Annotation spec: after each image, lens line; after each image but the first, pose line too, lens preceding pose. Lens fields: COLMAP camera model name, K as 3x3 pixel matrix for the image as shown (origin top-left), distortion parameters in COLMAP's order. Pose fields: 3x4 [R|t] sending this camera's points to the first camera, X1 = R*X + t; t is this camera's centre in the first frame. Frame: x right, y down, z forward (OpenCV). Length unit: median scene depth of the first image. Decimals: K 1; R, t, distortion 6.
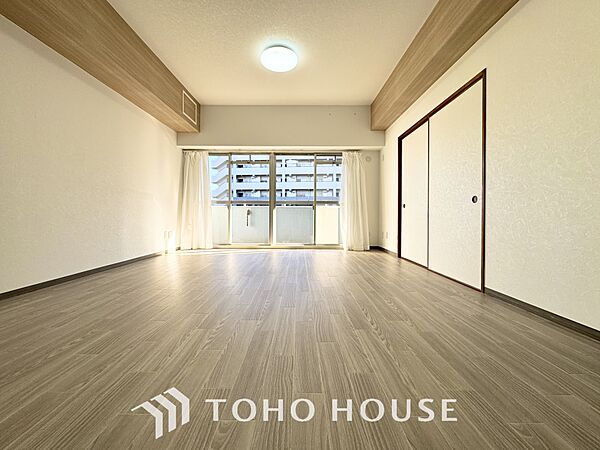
lens RADIAL K [[249.1, 0, 299.8], [0, 249.1, 218.3], [0, 0, 1]] dist [-0.007171, 0.000081]
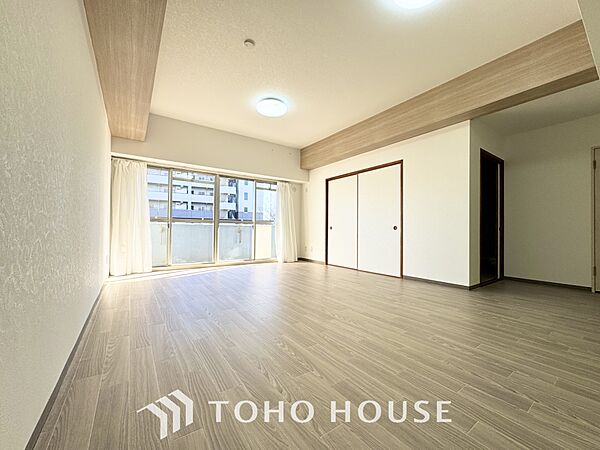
lens RADIAL K [[241.9, 0, 300.0], [0, 241.9, 225.0], [0, 0, 1]] dist [0.000339, 0.000081]
pose [[0.817215, 0.014751, 0.576145, -0.427451], [0.001442, 0.999617, -0.027639, -0.023122], [-0.576332, 0.023418, 0.816880, -0.022398]]
